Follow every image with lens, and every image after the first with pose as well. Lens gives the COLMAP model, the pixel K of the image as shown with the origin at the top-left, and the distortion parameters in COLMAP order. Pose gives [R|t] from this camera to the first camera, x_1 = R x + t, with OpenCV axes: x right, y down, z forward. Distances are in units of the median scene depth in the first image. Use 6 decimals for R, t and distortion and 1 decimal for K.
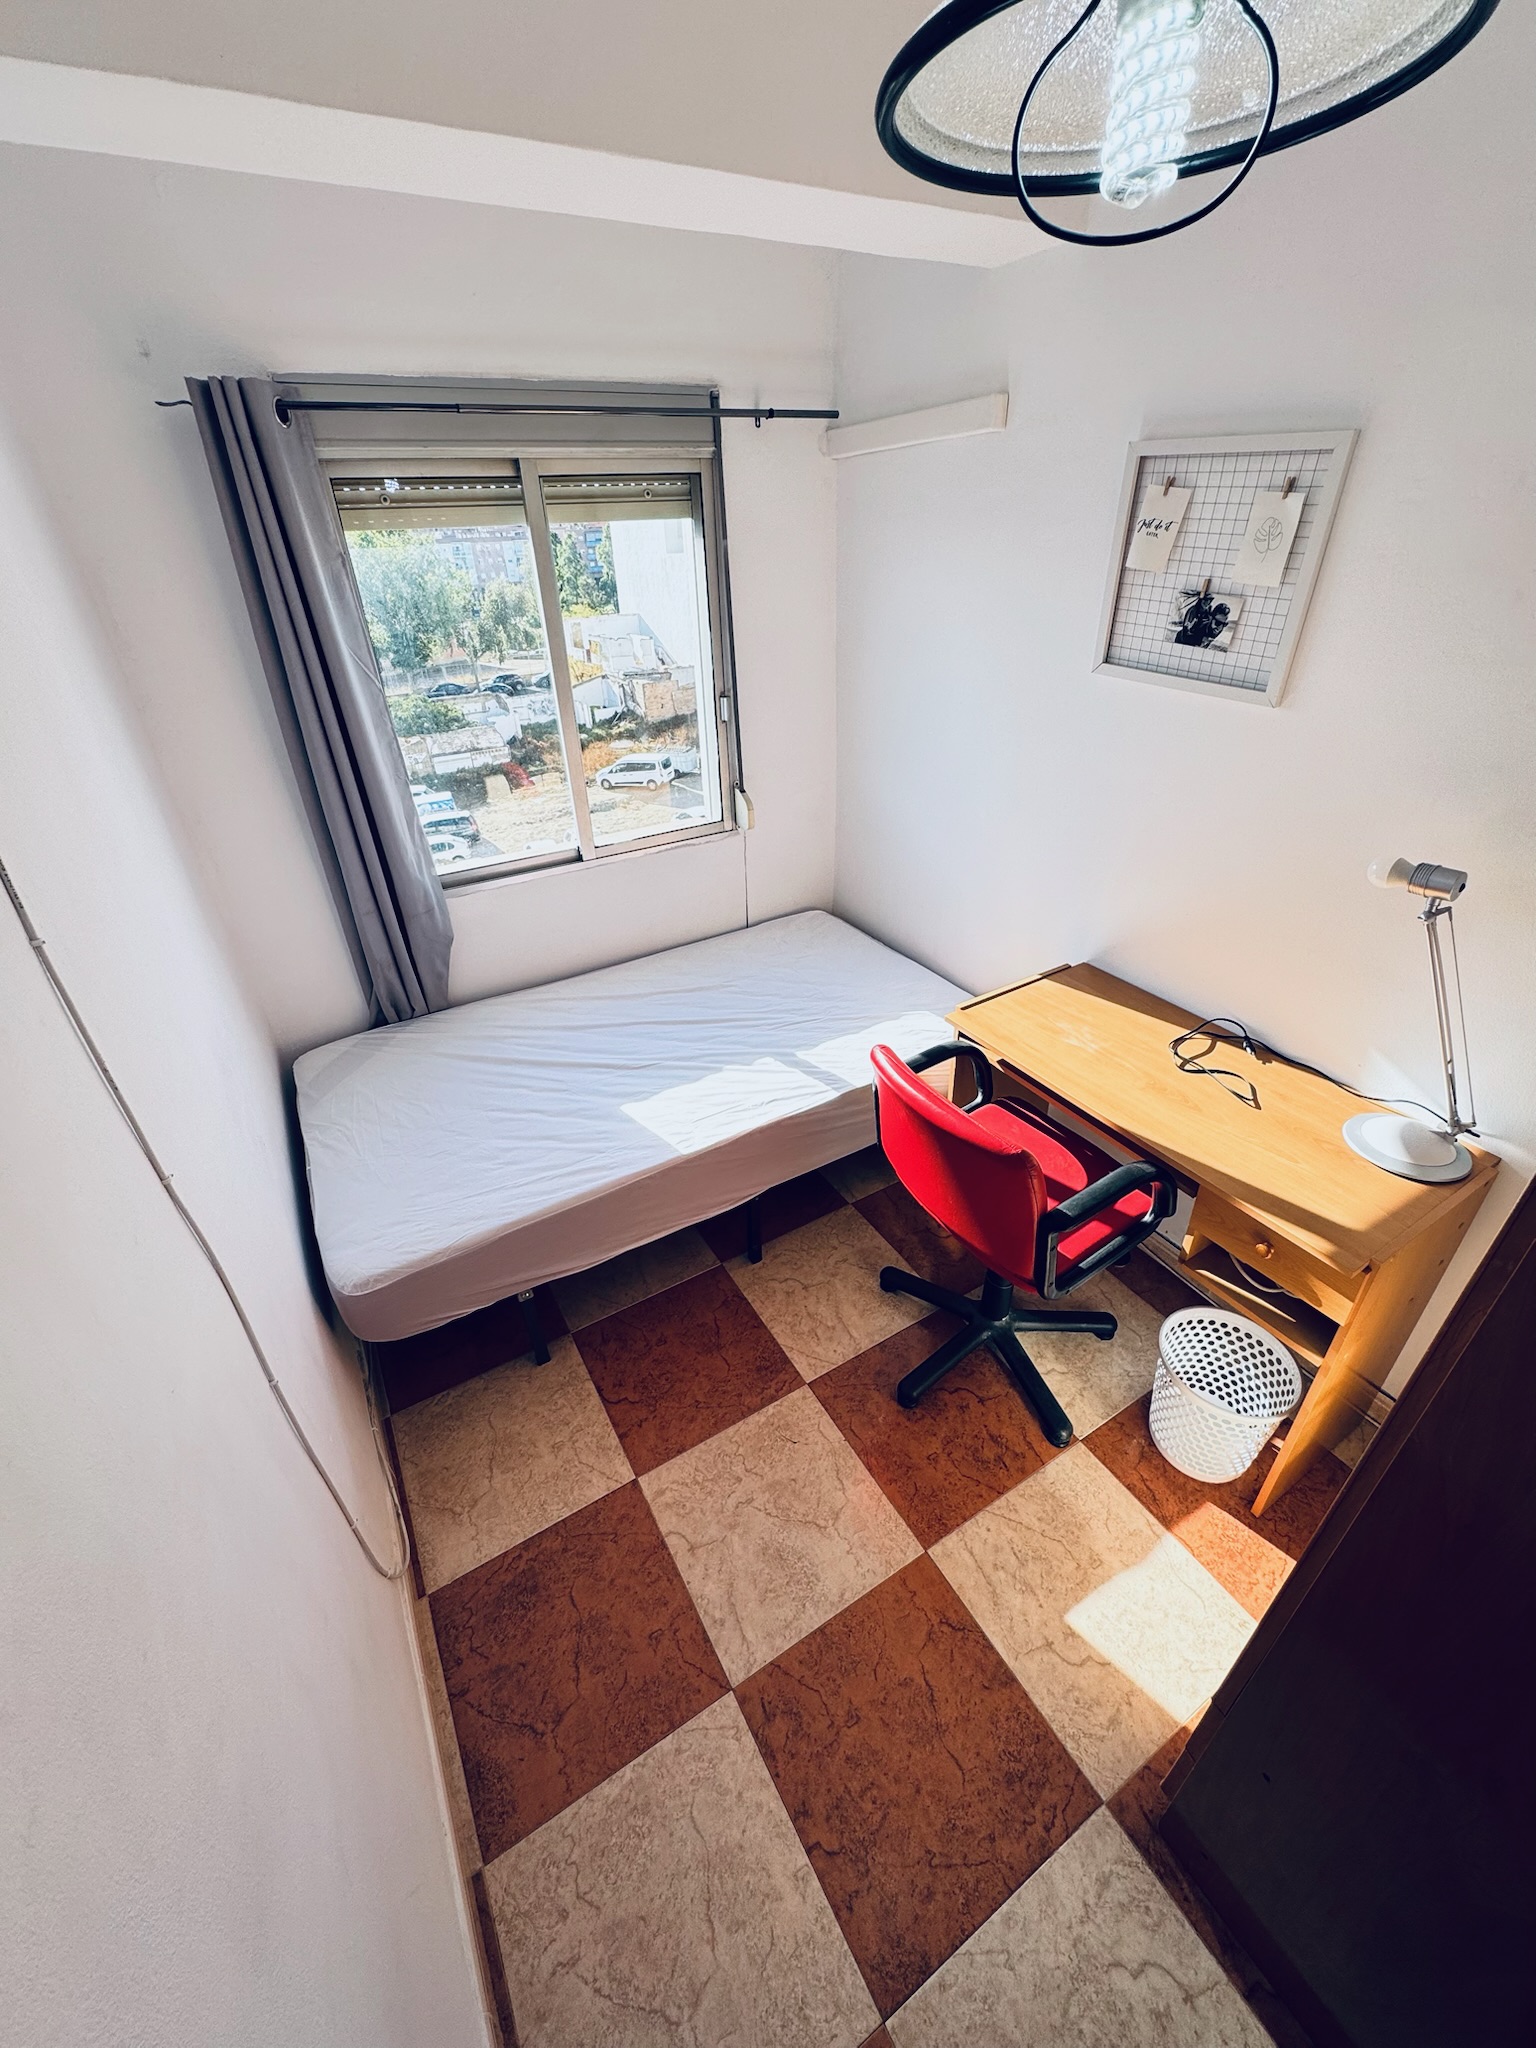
lens RADIAL K [[810.2, 0, 768.0], [0, 810.2, 1024.0], [0, 0, 1]] dist [-0.001997, -0.000488]
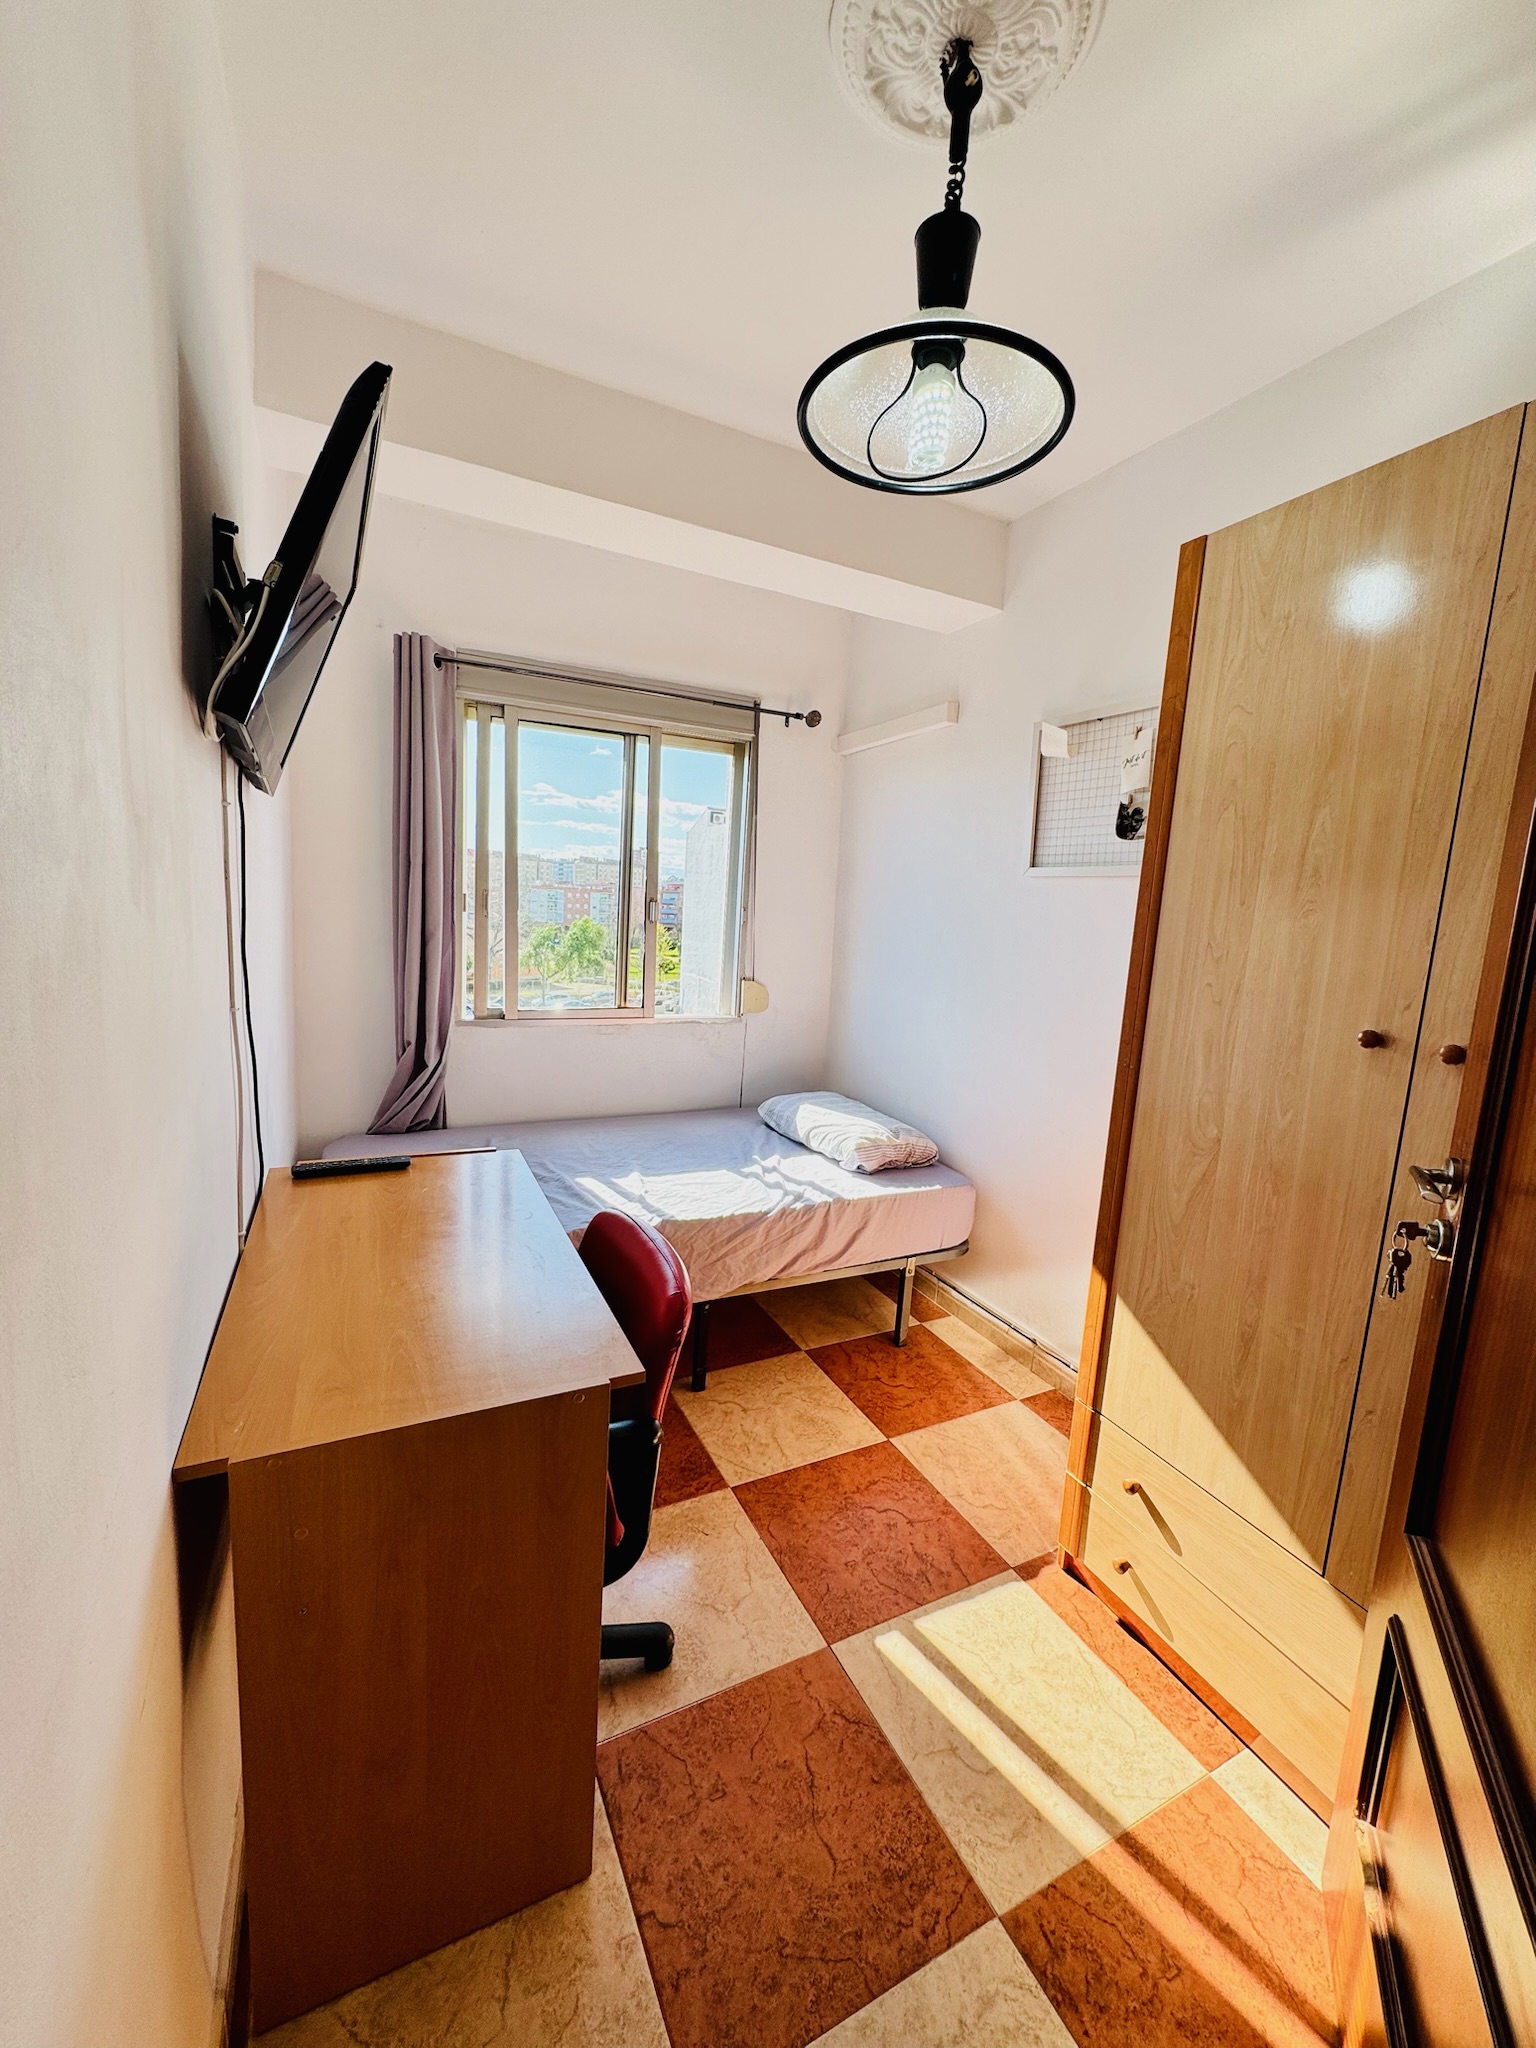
lens RADIAL K [[816.0, 0, 768.0], [0, 816.0, 1024.0], [0, 0, 1]] dist [-0.000466, 0.000377]
pose [[0.993843, 0.099833, -0.048051, 0.114721], [-0.110644, 0.916913, -0.383443, 0.418697], [0.005778, 0.386399, 0.922314, -0.127059]]
